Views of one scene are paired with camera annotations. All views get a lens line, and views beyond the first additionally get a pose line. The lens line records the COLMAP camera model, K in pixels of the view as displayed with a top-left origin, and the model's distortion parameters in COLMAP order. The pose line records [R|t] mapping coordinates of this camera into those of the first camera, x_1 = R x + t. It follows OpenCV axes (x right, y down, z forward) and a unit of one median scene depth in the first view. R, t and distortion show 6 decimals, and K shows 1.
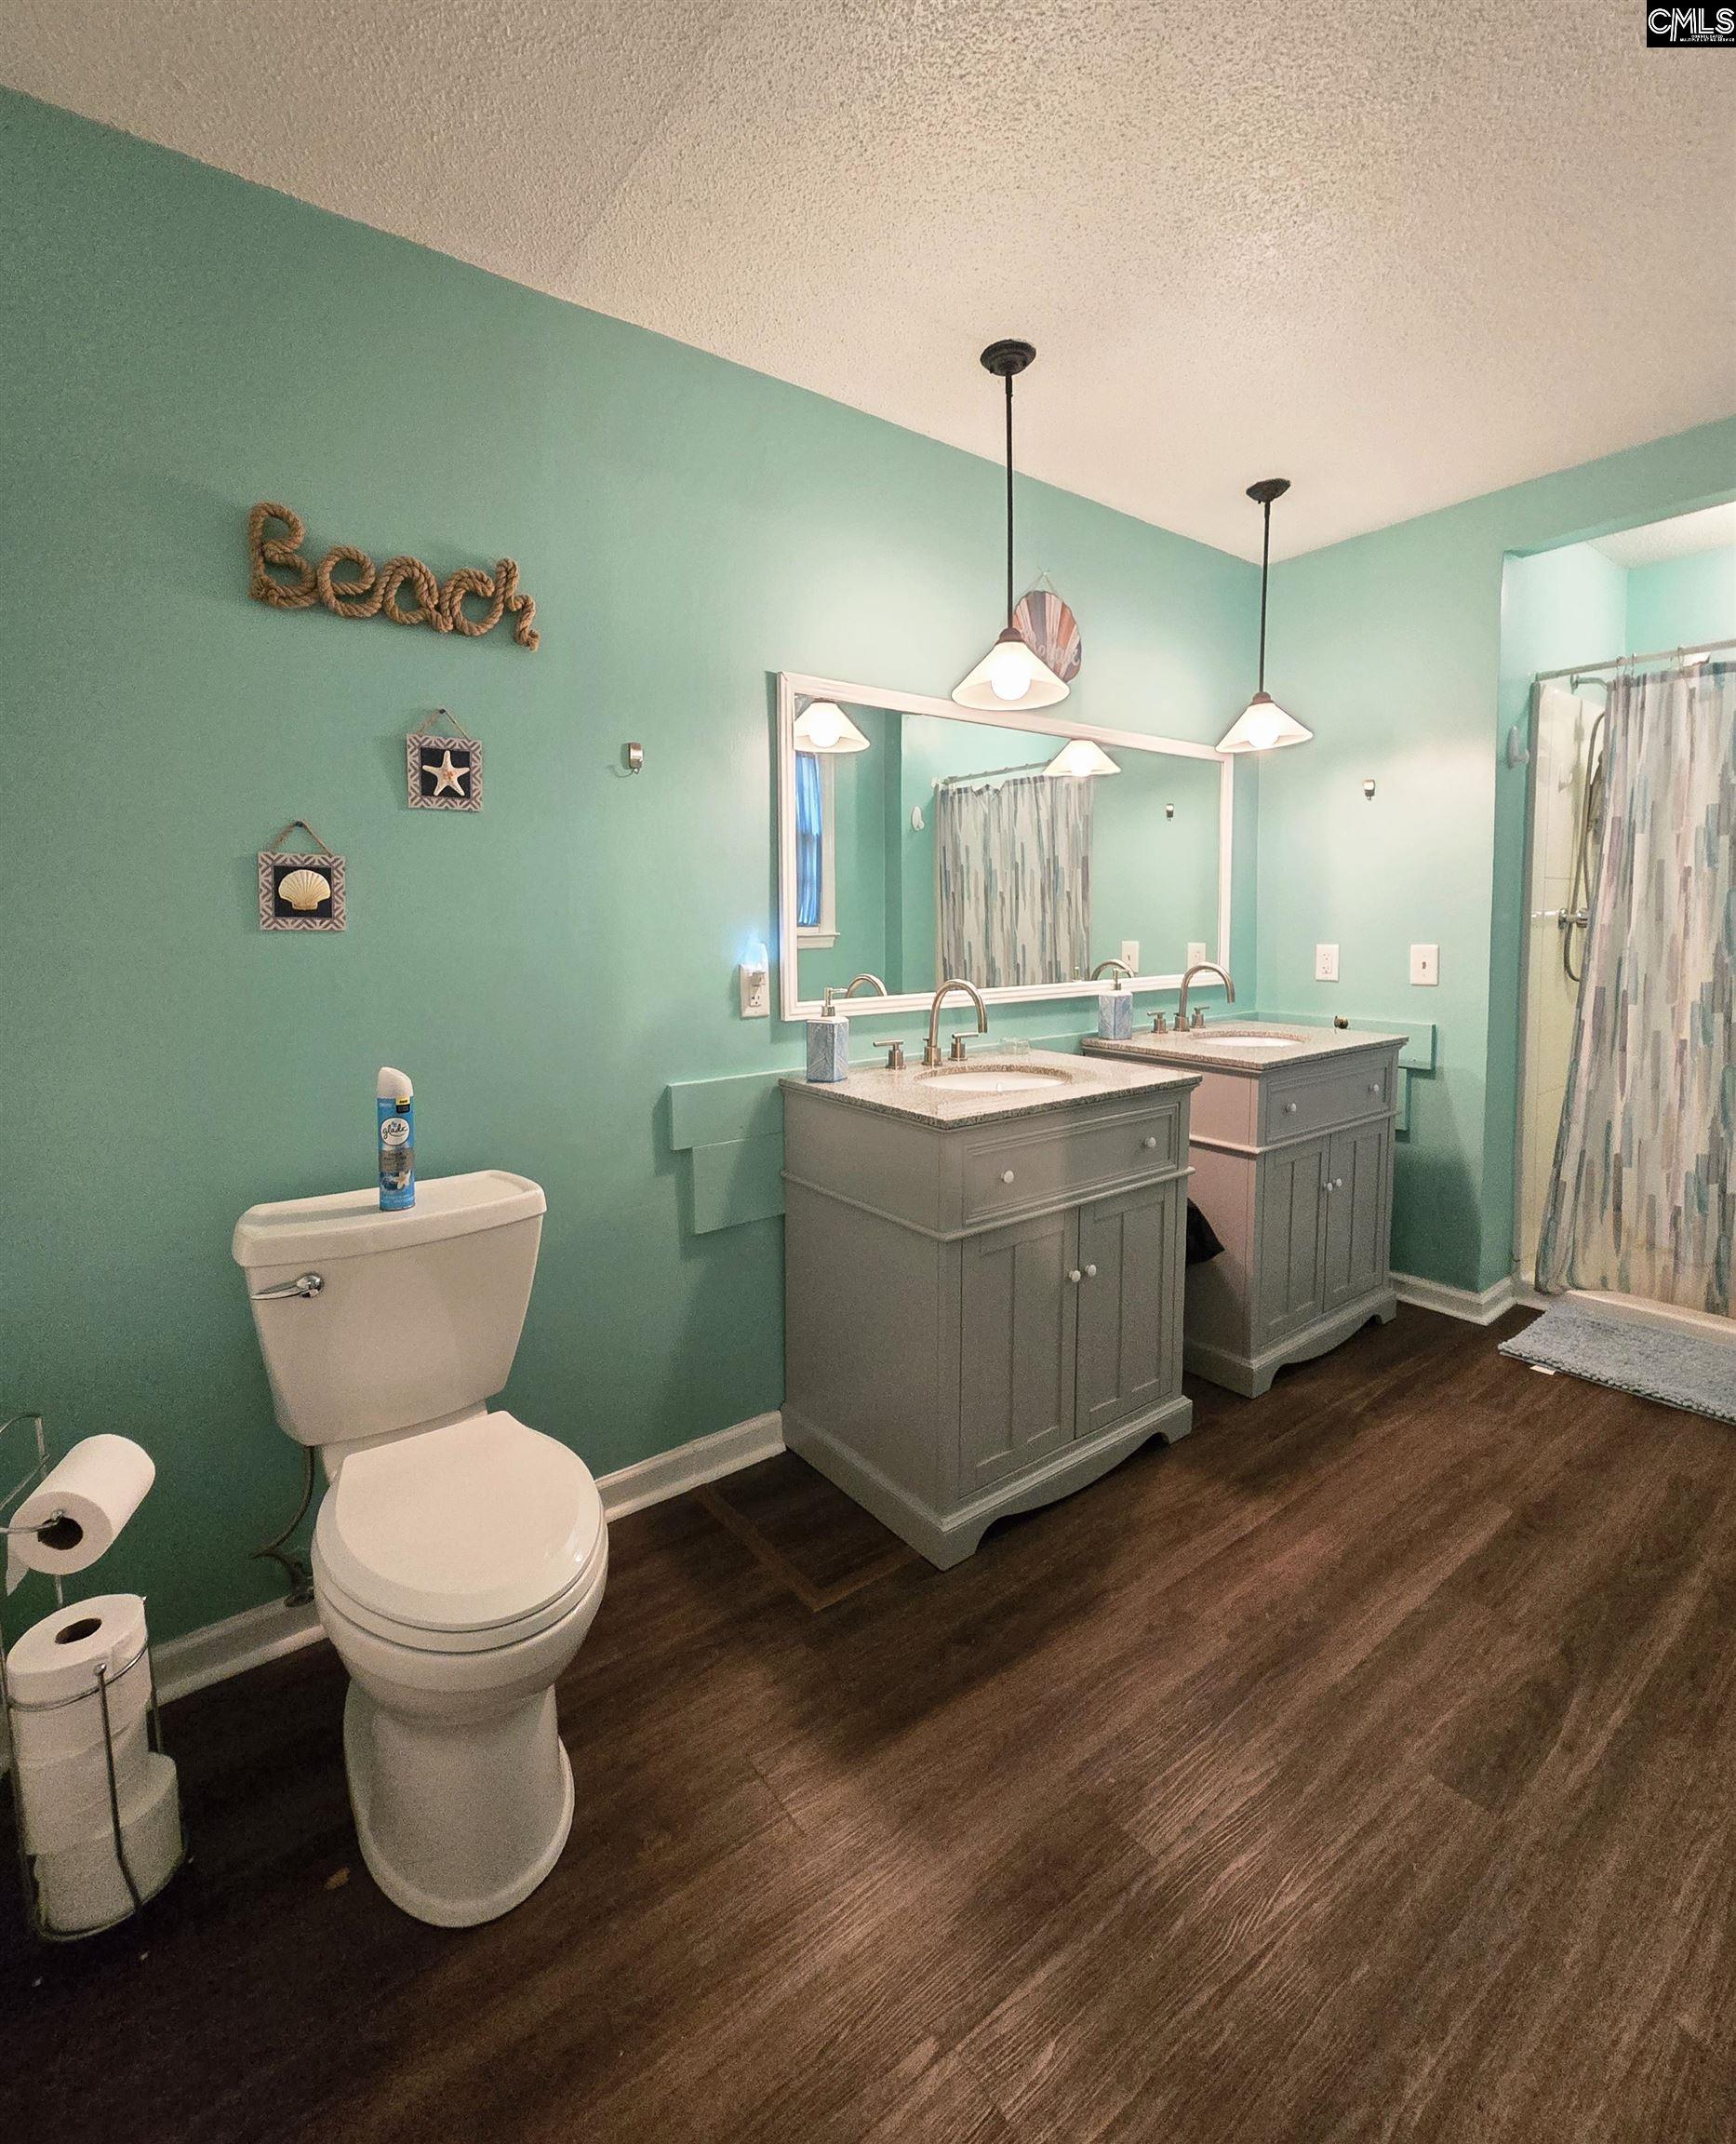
lens RADIAL K [[942.7, 0, 831.4], [0, 942.7, 987.3], [0, 0, 1]] dist [0.000601, -0.000129]
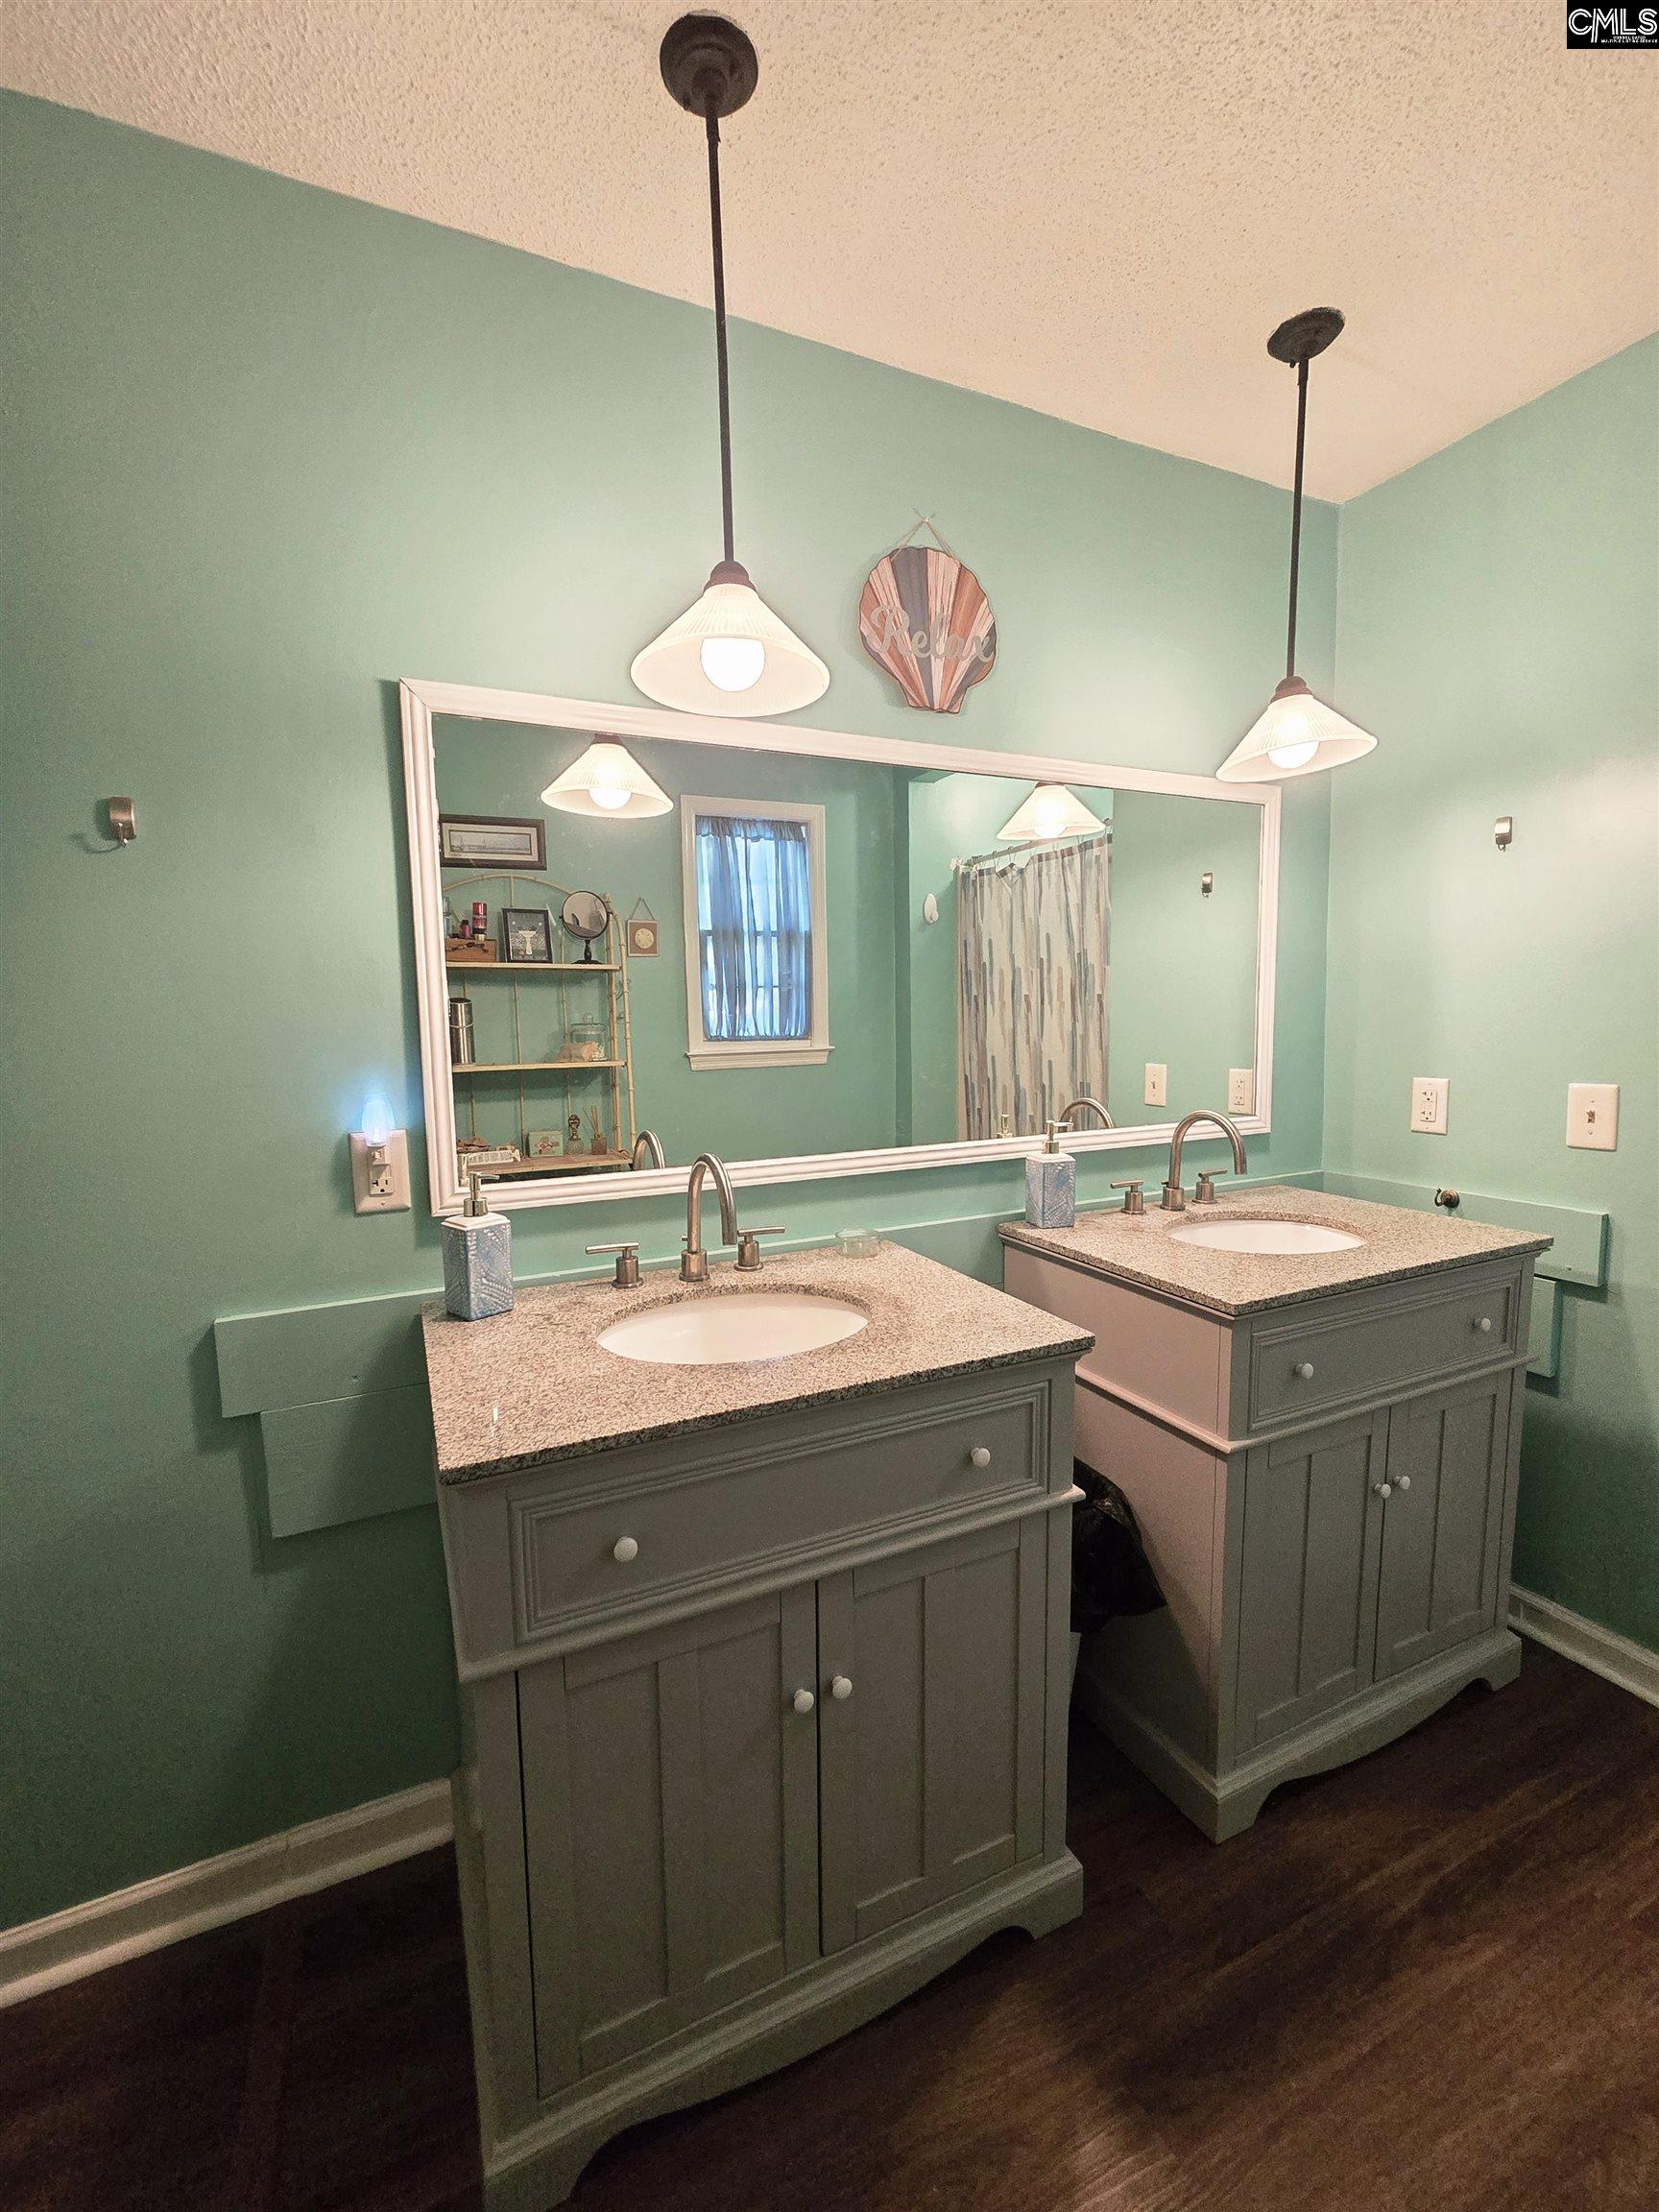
lens RADIAL K [[901.6, 0, 799.8], [0, 901.6, 1107.8], [0, 0, 1]] dist [-0.003667, -0.000099]
pose [[0.978676, 0.009559, -0.205186, 0.261358], [-0.003366, 0.999529, 0.030512, -0.047949], [0.205381, -0.029171, 0.978247, 0.344365]]
